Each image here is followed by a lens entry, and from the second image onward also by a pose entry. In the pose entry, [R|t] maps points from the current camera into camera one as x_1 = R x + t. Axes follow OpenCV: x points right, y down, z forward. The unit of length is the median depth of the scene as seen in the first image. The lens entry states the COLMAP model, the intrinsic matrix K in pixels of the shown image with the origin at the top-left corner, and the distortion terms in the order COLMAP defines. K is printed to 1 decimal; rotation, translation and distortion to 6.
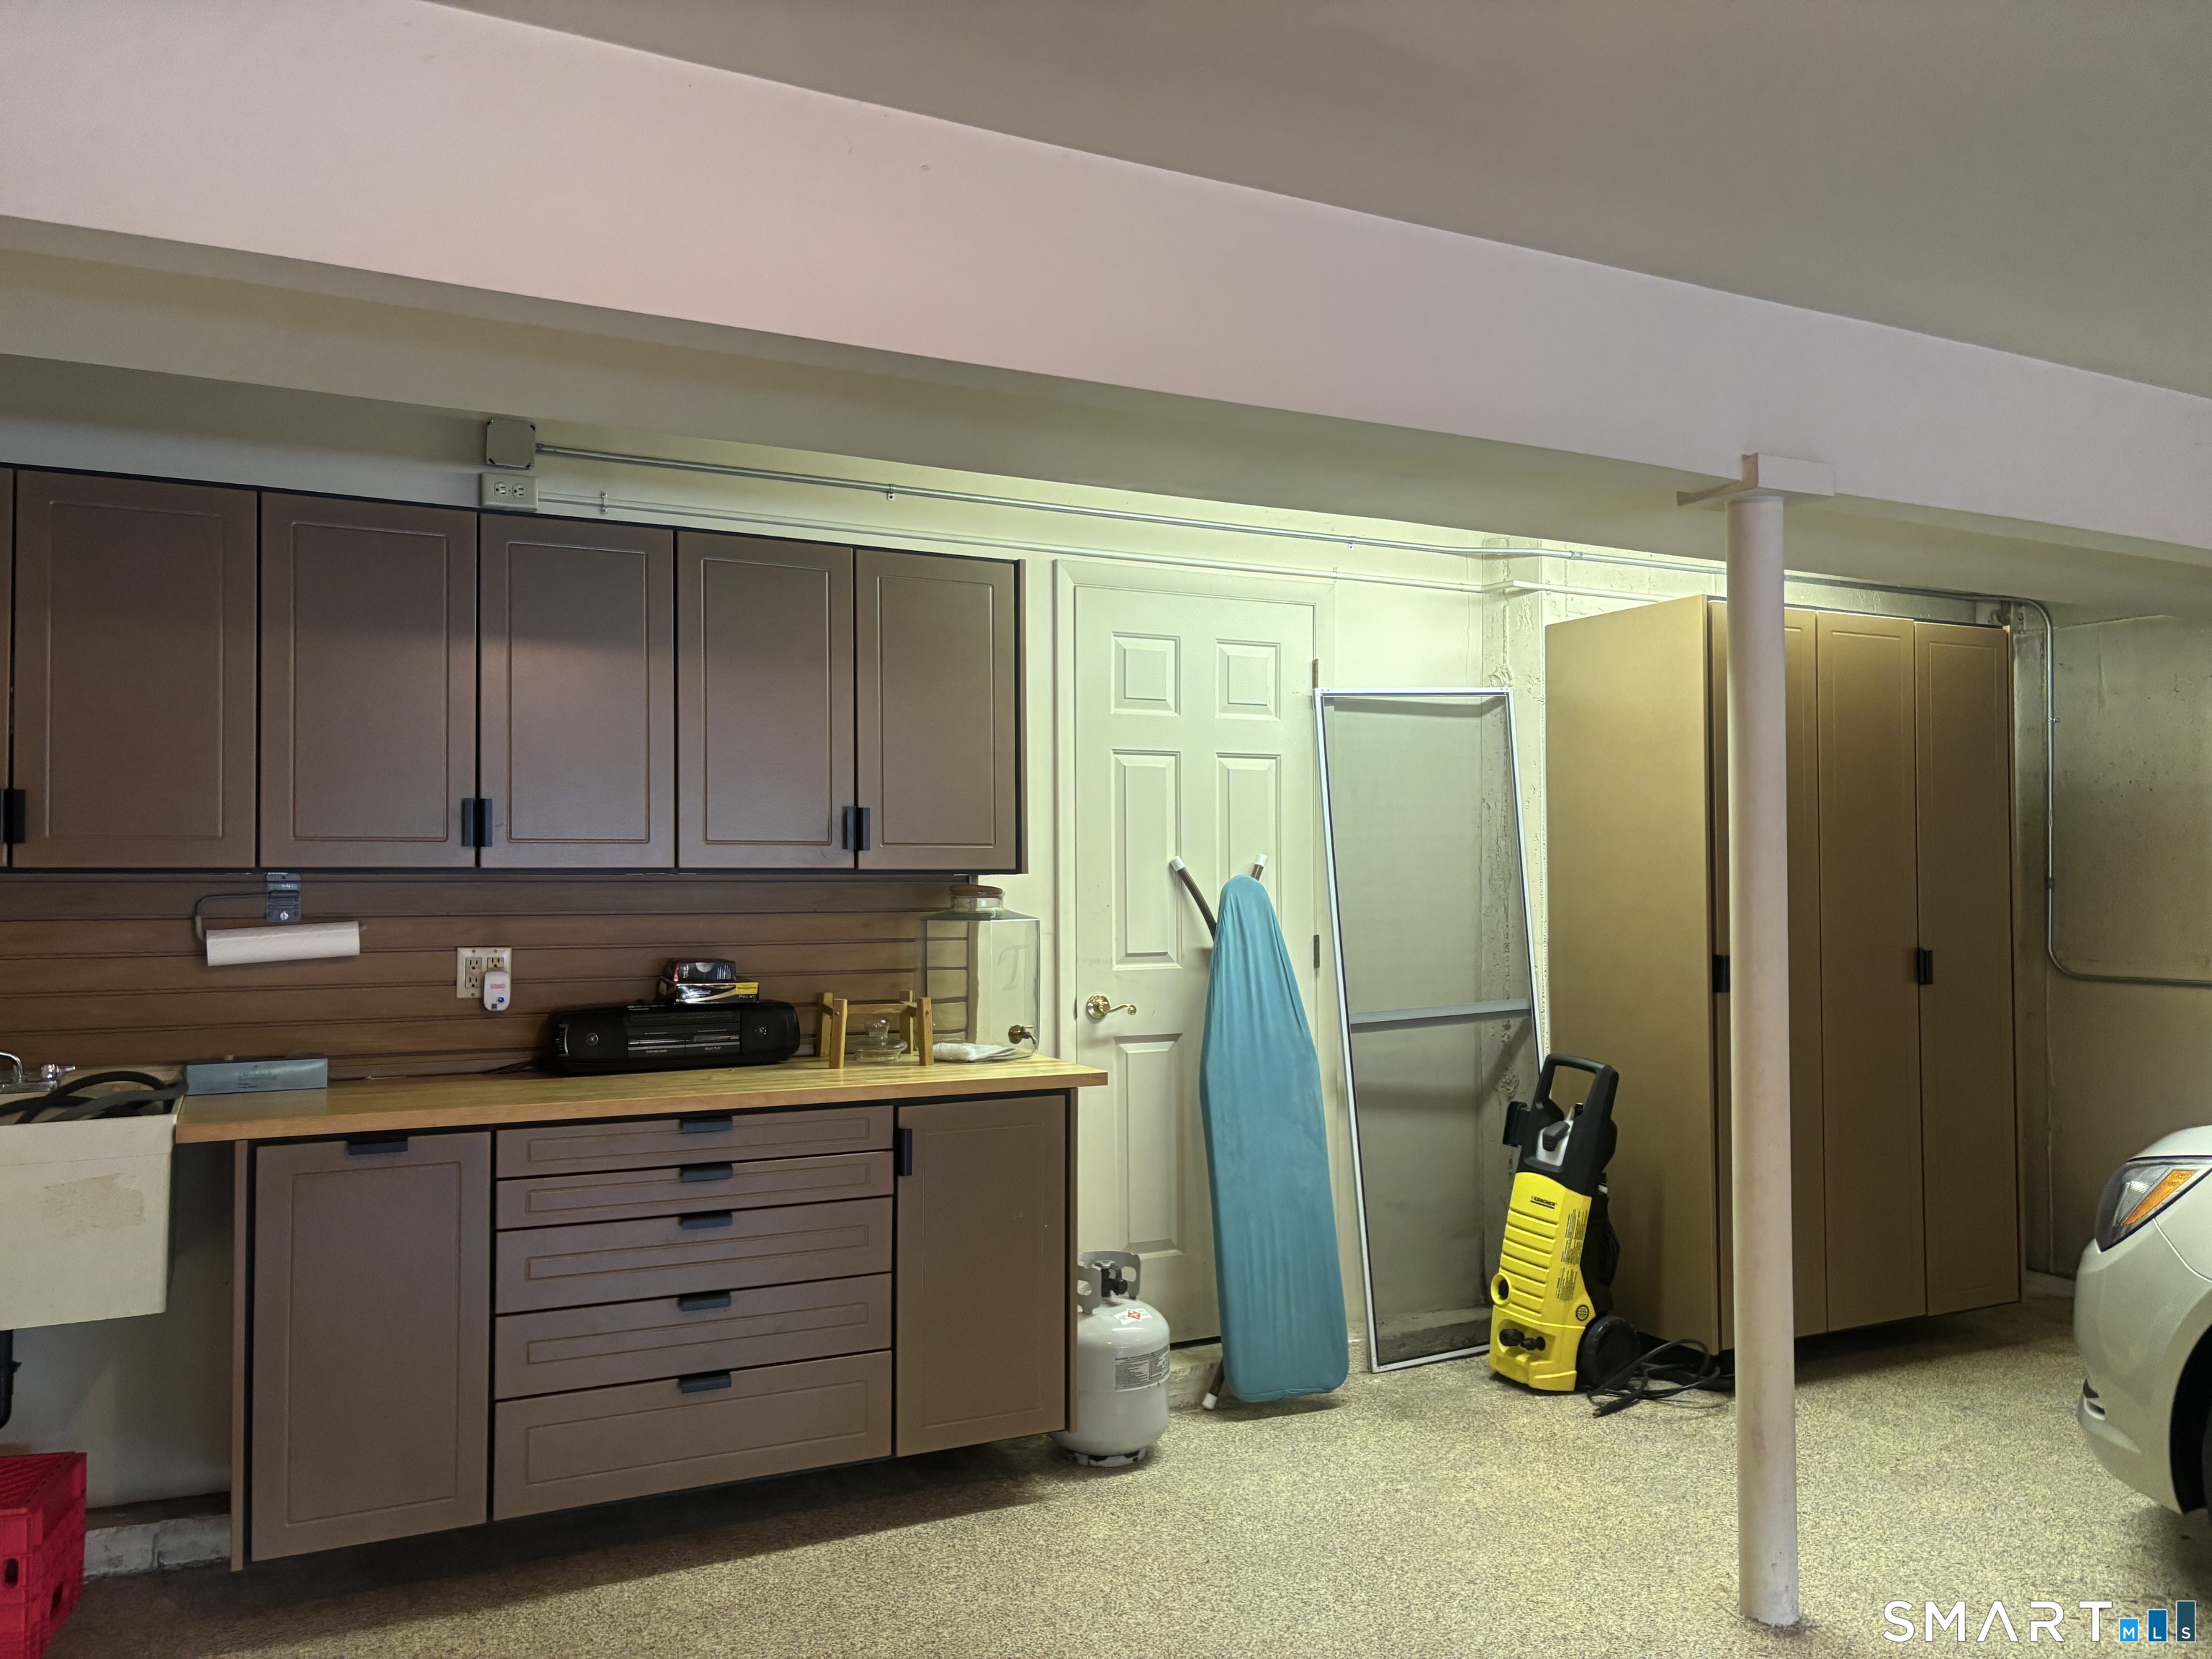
lens RADIAL K [[1676.7, 0, 1088.3], [0, 1676.7, 837.1], [0, 0, 1]] dist [0.062204, -0.072308]
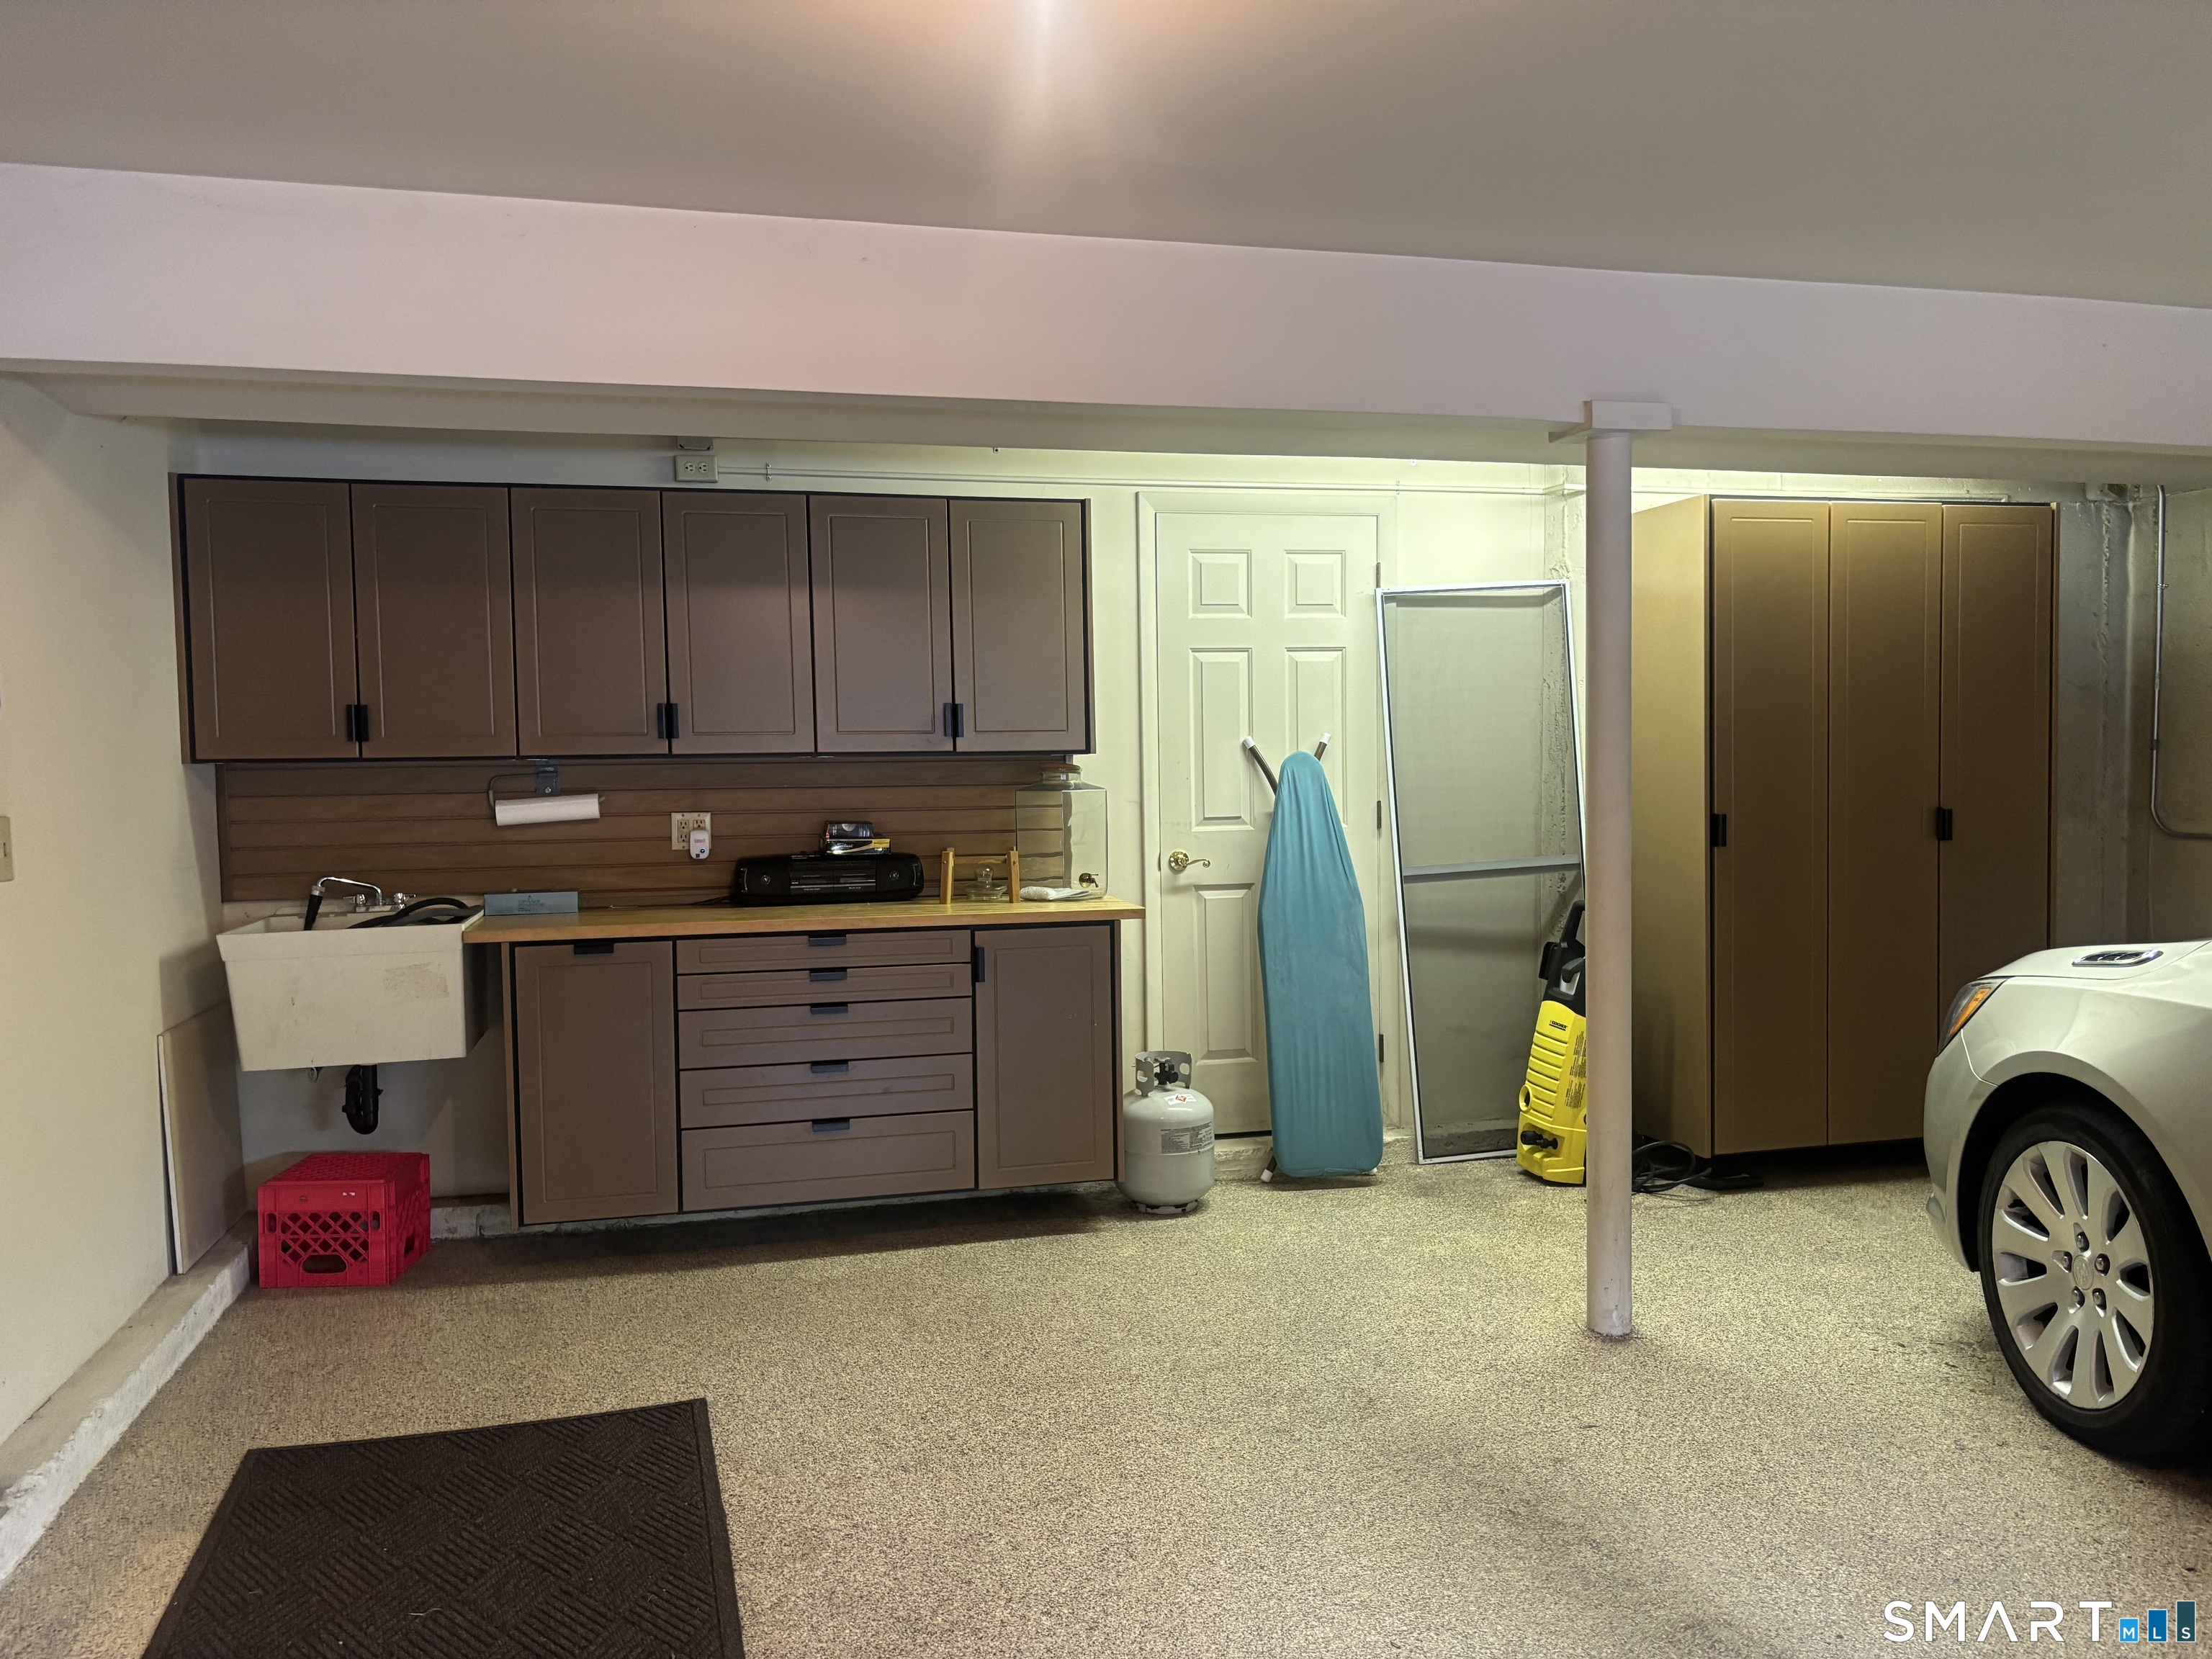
lens RADIAL K [[1676.7, 0, 1092.5], [0, 1676.7, 834.6], [0, 0, 1]] dist [0.062204, -0.072308]
pose [[0.974338, -0.003760, -0.225060, 0.254444], [0.019808, 0.997414, 0.069088, -0.003726], [0.224218, -0.071773, 0.971892, -0.234045]]
